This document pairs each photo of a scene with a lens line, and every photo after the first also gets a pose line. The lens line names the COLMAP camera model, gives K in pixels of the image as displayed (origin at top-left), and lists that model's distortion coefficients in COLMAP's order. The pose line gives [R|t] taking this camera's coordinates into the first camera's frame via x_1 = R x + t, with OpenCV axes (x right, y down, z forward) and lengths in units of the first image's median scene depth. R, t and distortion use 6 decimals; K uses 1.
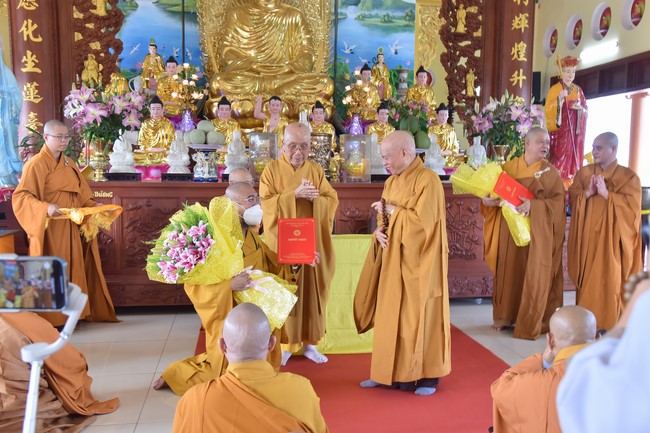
lens RADIAL K [[663.7, 0, 332.8], [0, 663.7, 219.9], [0, 0, 1]] dist [0.008725, 0.146839]
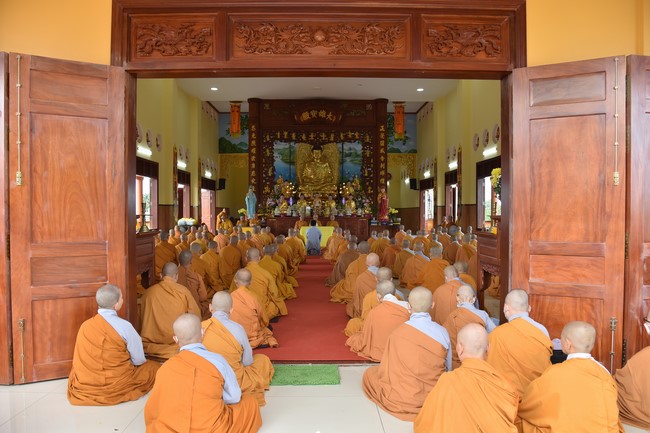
lens RADIAL K [[449.3, 0, 312.1], [0, 449.3, 217.5], [0, 0, 1]] dist [-0.112936, 0.044389]
pose [[0.985956, -0.008525, -0.166788, 0.302537], [-0.003342, 0.997489, -0.070743, 0.111990], [0.166973, 0.070307, 0.983452, -1.383977]]
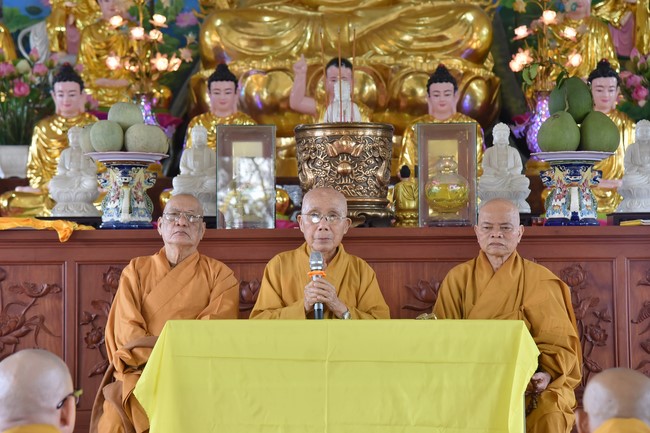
lens RADIAL K [[1819.4, 0, 313.5], [0, 1819.4, 216.1], [0, 0, 1]] dist [0.922561, -0.126644]
pose [[0.985108, -0.019510, -0.170825, 0.112704], [0.000891, 0.994107, -0.108399, 0.050849], [0.171934, 0.106633, 0.979320, -0.177962]]
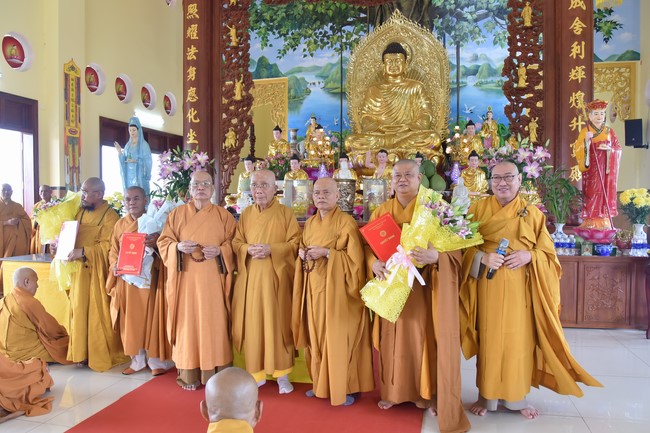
lens RADIAL K [[483.4, 0, 334.1], [0, 483.4, 218.3], [0, 0, 1]] dist [-0.122798, 0.074975]
pose [[0.926949, 0.002488, -0.375180, 0.195266], [-0.020588, 0.998809, -0.044242, -0.016676], [0.374623, 0.048734, 0.925896, 0.149287]]
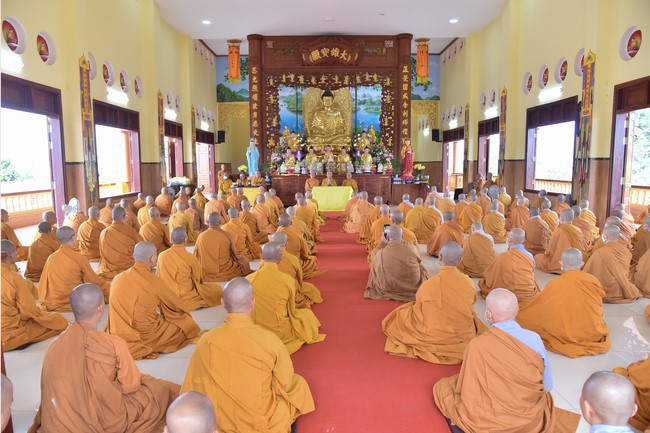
lens RADIAL K [[439.8, 0, 313.7], [0, 439.8, 217.6], [0, 0, 1]] dist [-0.119206, 0.050909]
pose [[0.984598, 0.002876, -0.174808, 0.214341], [0.003981, 0.999237, 0.038863, 0.064227], [0.174786, -0.038960, 0.983835, -1.050619]]
